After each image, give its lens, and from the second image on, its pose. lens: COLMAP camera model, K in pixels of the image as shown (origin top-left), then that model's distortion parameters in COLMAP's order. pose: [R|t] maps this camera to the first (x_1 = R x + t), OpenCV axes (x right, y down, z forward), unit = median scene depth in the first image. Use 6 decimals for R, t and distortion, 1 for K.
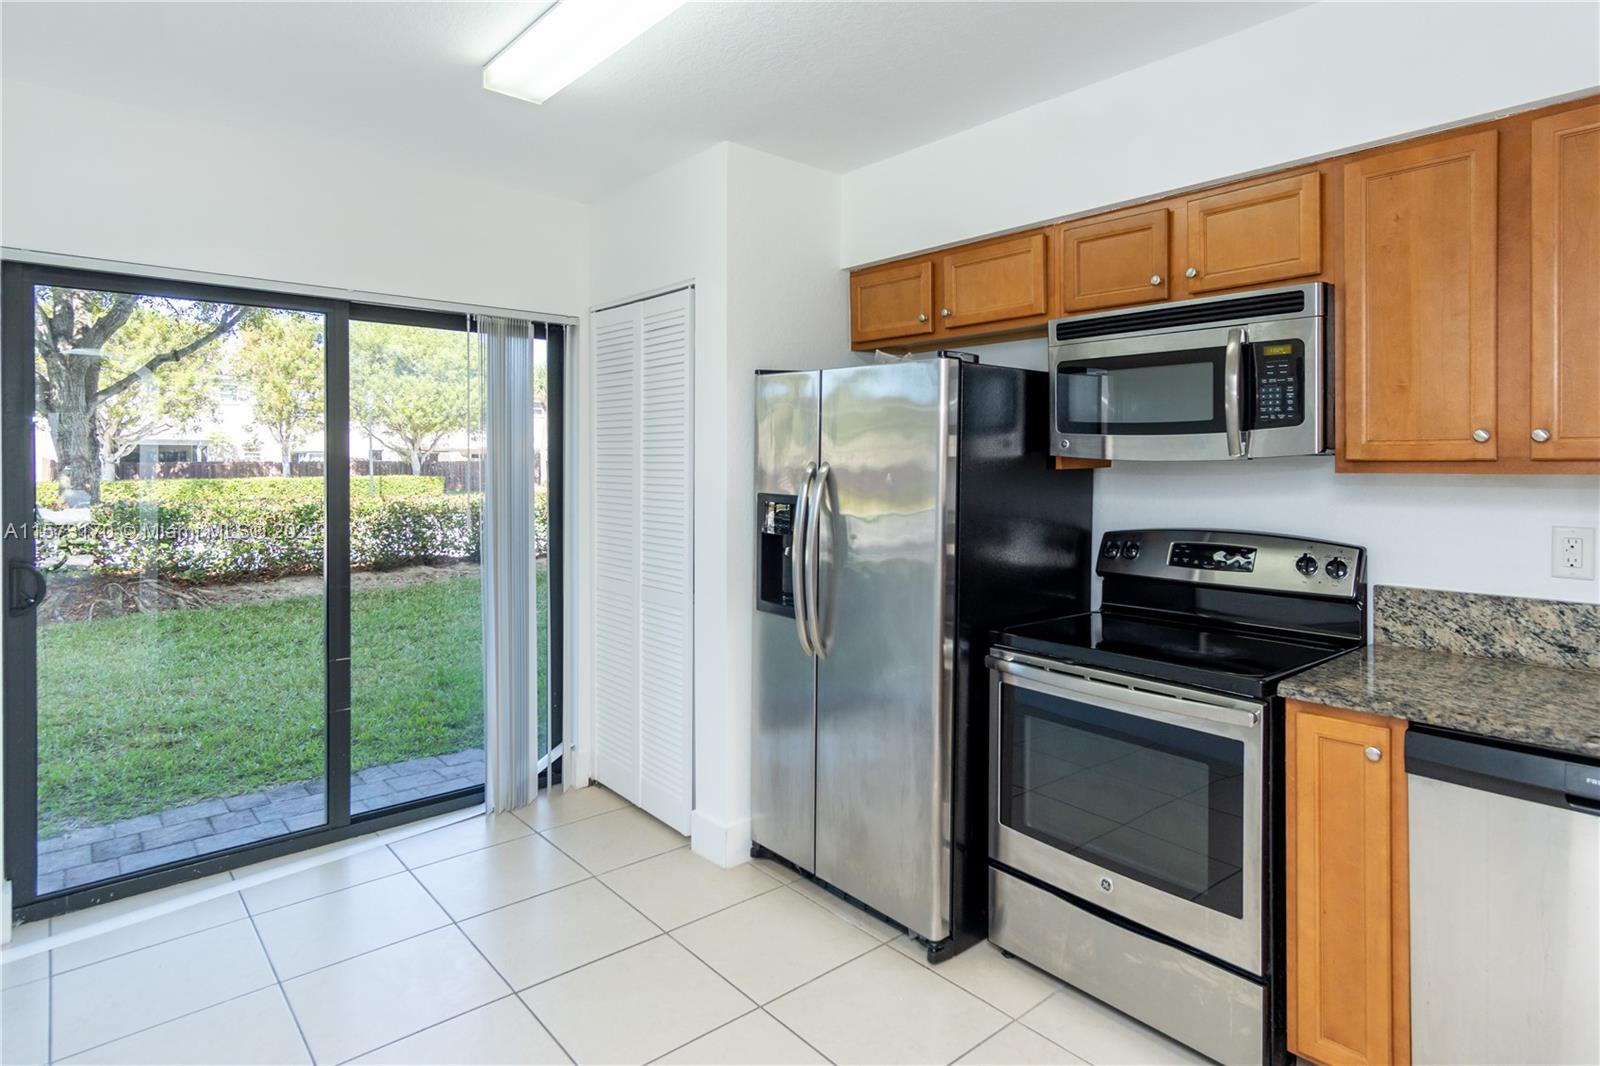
lens RADIAL K [[871.8, 0, 796.7], [0, 871.8, 458.7], [0, 0, 1]] dist [0.004378, 0.001559]
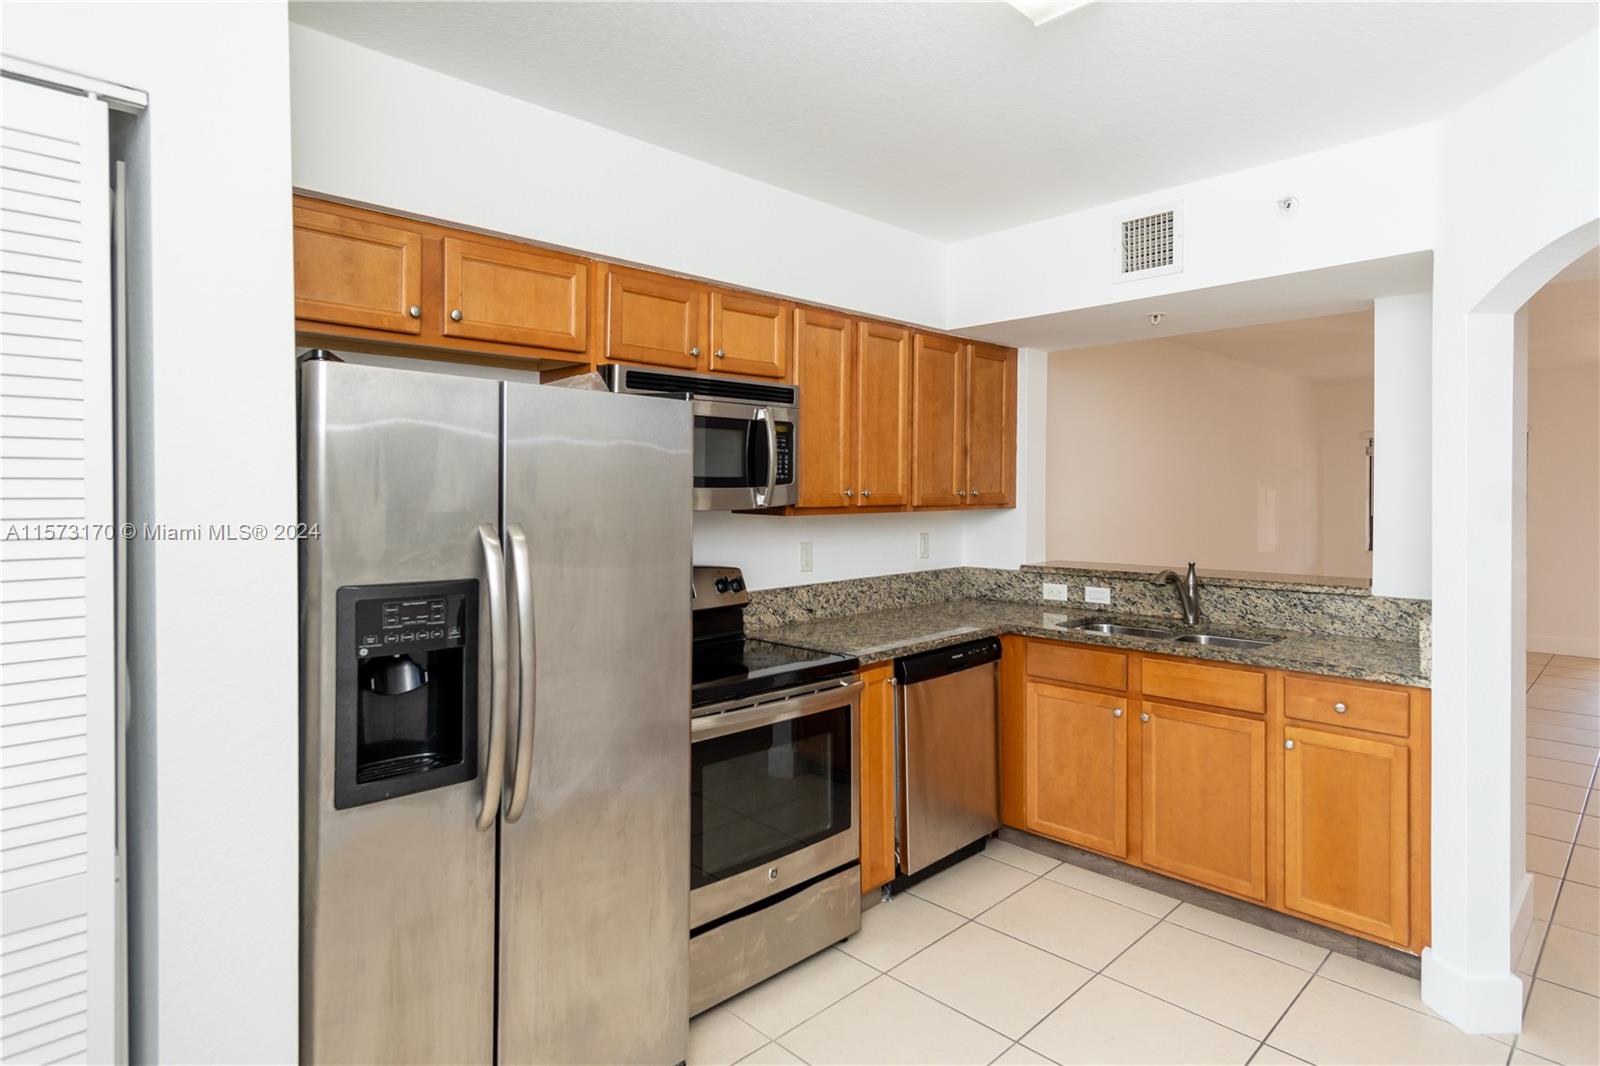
lens RADIAL K [[871.8, 0, 810.5], [0, 871.8, 485.8], [0, 0, 1]] dist [0.004378, 0.001559]
pose [[-0.078682, 0.005993, 0.996882, -0.480359], [-0.000034, 0.999982, -0.006015, -0.014477], [-0.996900, -0.000507, -0.078681, 0.613985]]
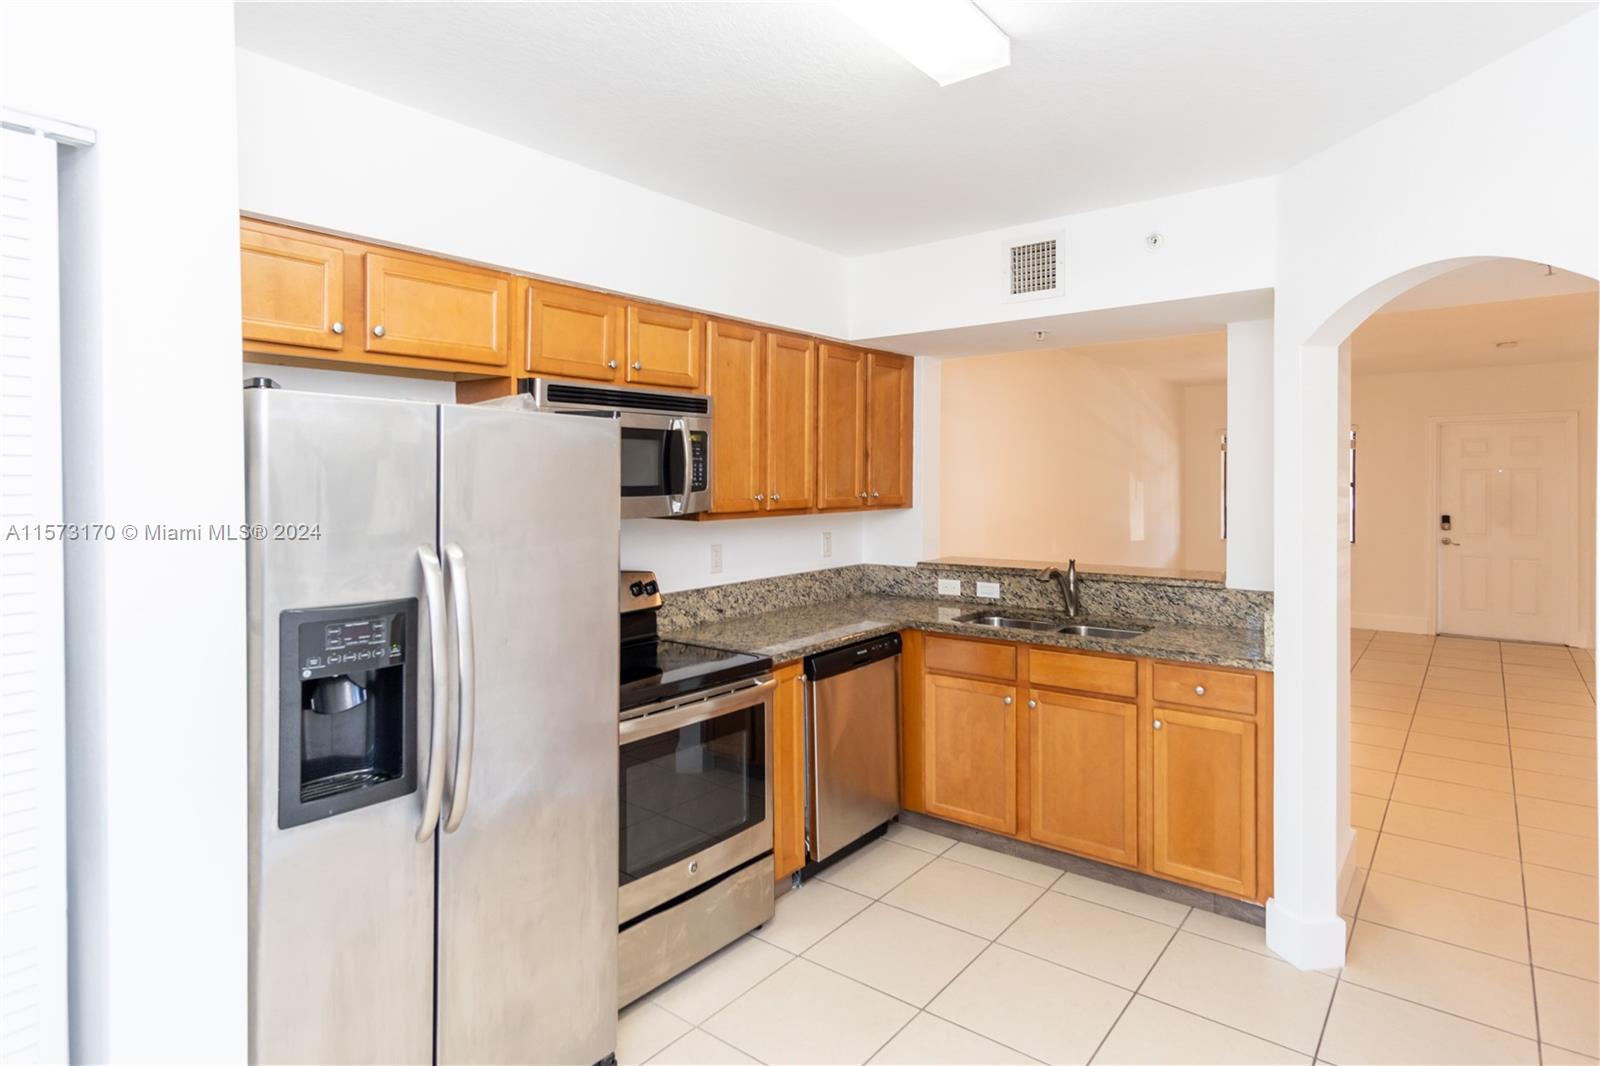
lens RADIAL K [[871.8, 0, 812.2], [0, 871.8, 470.5], [0, 0, 1]] dist [0.004378, 0.001559]
pose [[-0.204425, 0.010607, 0.978825, -0.516485], [0.001586, 0.999944, -0.010505, -0.031665], [-0.978881, -0.000595, -0.204430, 0.639085]]
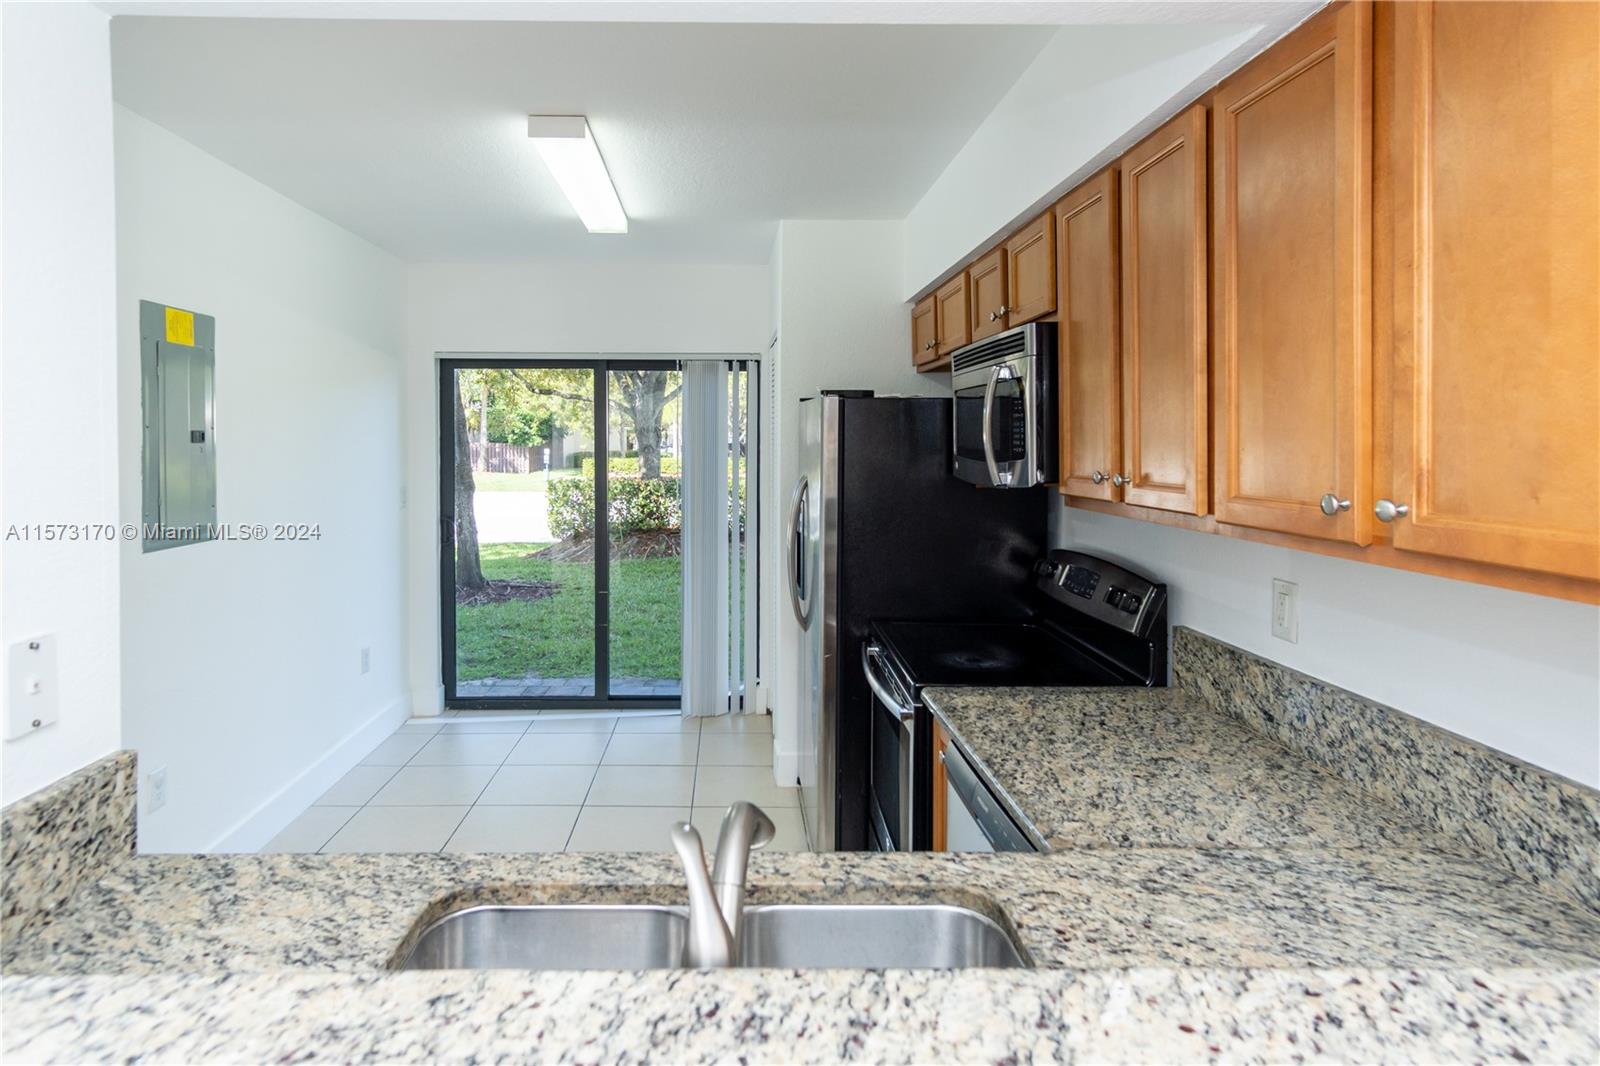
lens RADIAL K [[871.8, 0, 767.1], [0, 871.8, 433.7], [0, 0, 1]] dist [0.004378, 0.001559]
pose [[0.777336, 0.003701, -0.629075, 0.562436], [-0.010654, 0.999917, -0.007281, -0.032242], [0.628996, 0.012362, 0.777310, -0.011226]]
